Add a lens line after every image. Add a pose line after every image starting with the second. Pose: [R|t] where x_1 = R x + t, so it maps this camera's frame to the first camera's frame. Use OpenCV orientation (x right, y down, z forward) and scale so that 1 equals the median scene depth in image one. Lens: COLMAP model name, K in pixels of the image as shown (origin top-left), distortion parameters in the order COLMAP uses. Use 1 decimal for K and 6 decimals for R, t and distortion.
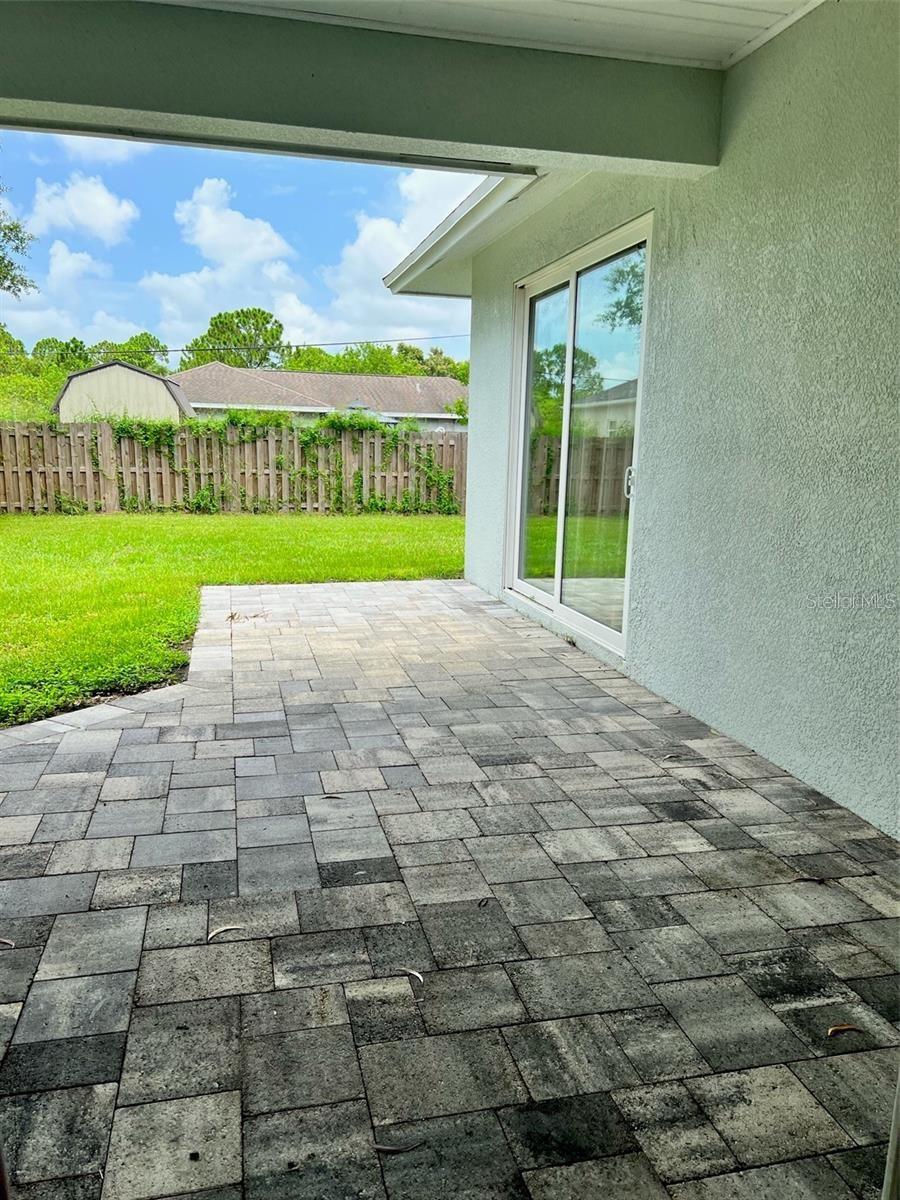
lens RADIAL K [[907.4, 0, 450.0], [0, 907.4, 600.0], [0, 0, 1]] dist [0.090508, -0.104821]
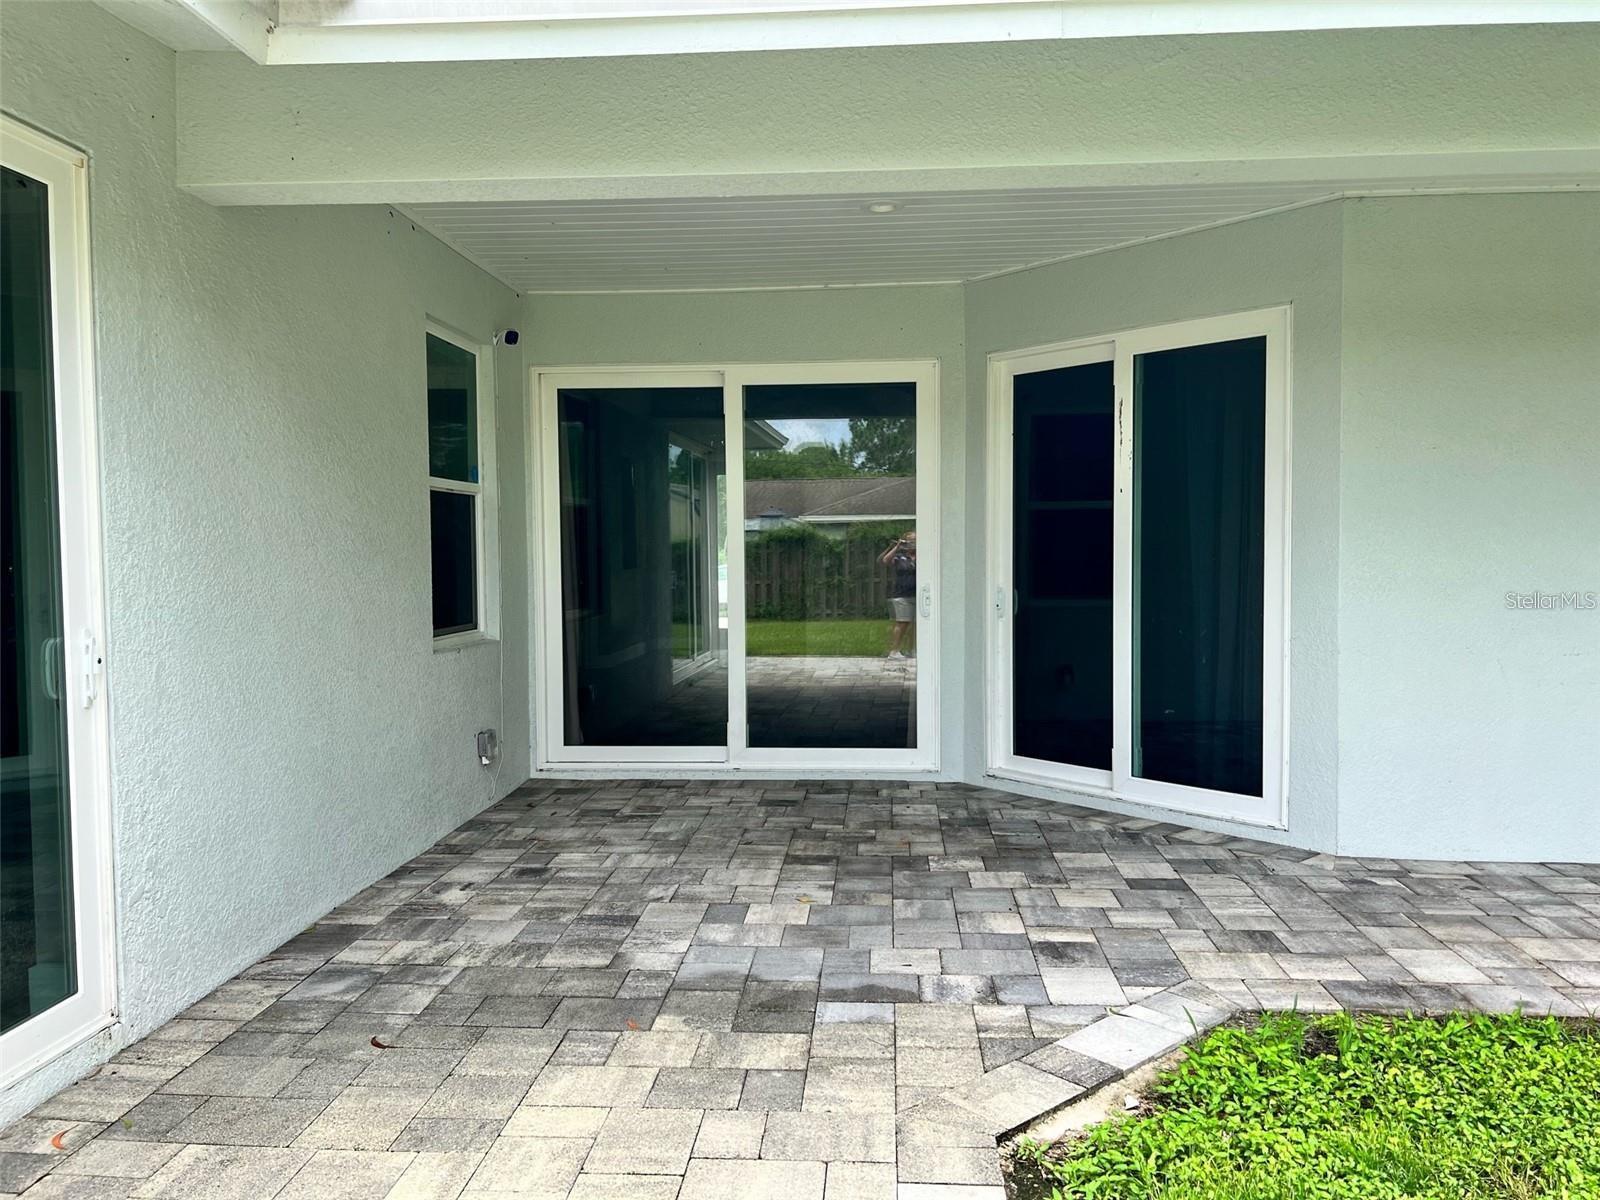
lens RADIAL K [[1209.9, 0, 800.0], [0, 1209.9, 600.0], [0, 0, 1]] dist [0.090508, -0.104821]
pose [[-0.952509, -0.025235, 0.303464, -0.446571], [0.042275, 0.975952, 0.213848, -0.355913], [-0.301562, 0.216521, -0.928536, 1.835902]]
